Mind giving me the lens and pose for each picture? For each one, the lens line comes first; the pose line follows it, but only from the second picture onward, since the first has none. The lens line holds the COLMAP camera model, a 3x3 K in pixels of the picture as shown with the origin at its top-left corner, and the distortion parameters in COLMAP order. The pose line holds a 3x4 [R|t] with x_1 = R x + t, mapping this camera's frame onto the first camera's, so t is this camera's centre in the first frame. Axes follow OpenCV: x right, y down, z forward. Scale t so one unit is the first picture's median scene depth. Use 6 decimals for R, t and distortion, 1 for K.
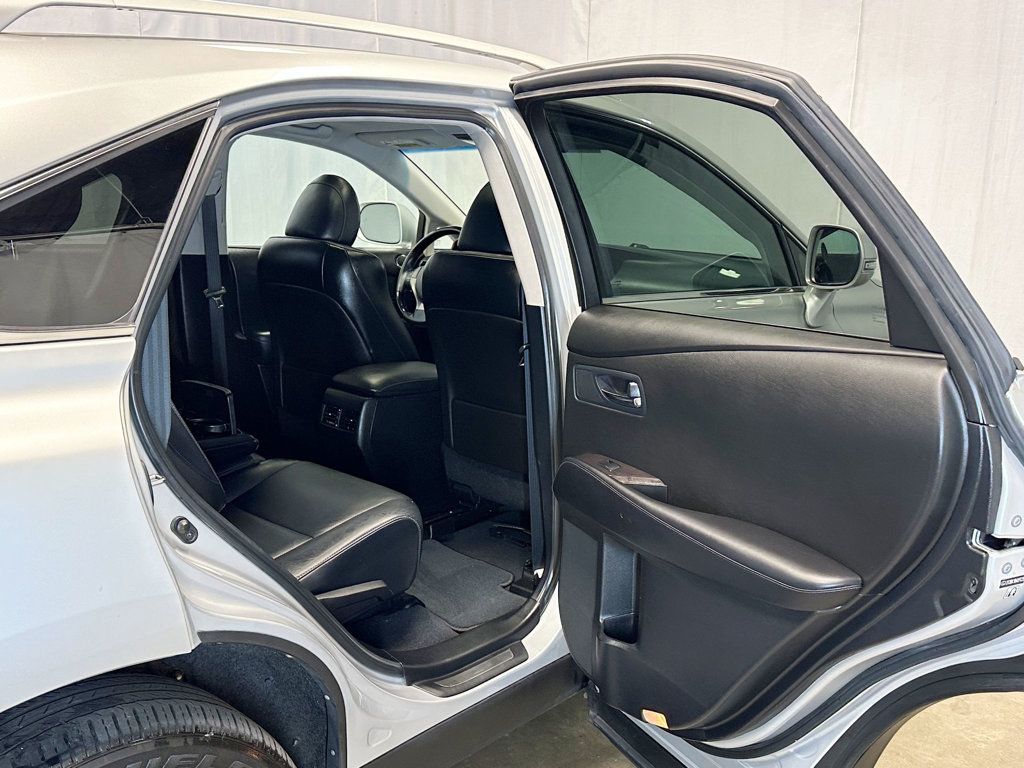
lens RADIAL K [[987.1, 0, 507.5], [0, 987.1, 379.4], [0, 0, 1]] dist [0.185828, 0.000000]
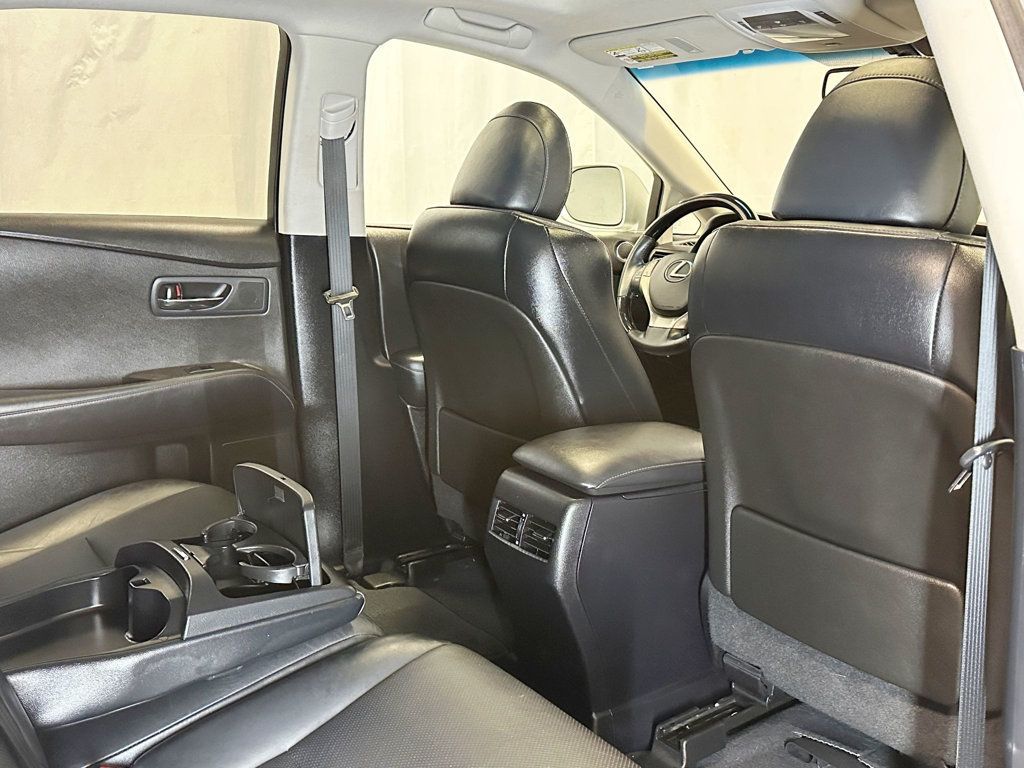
lens RADIAL K [[980.5, 0, 513.4], [0, 980.5, 382.2], [0, 0, 1]] dist [0.017115, 0.000000]
pose [[0.982862, 0.038411, -0.180299, -0.073136], [-0.037430, 0.999260, 0.008840, -0.043239], [0.180505, -0.001940, 0.983572, 0.425710]]
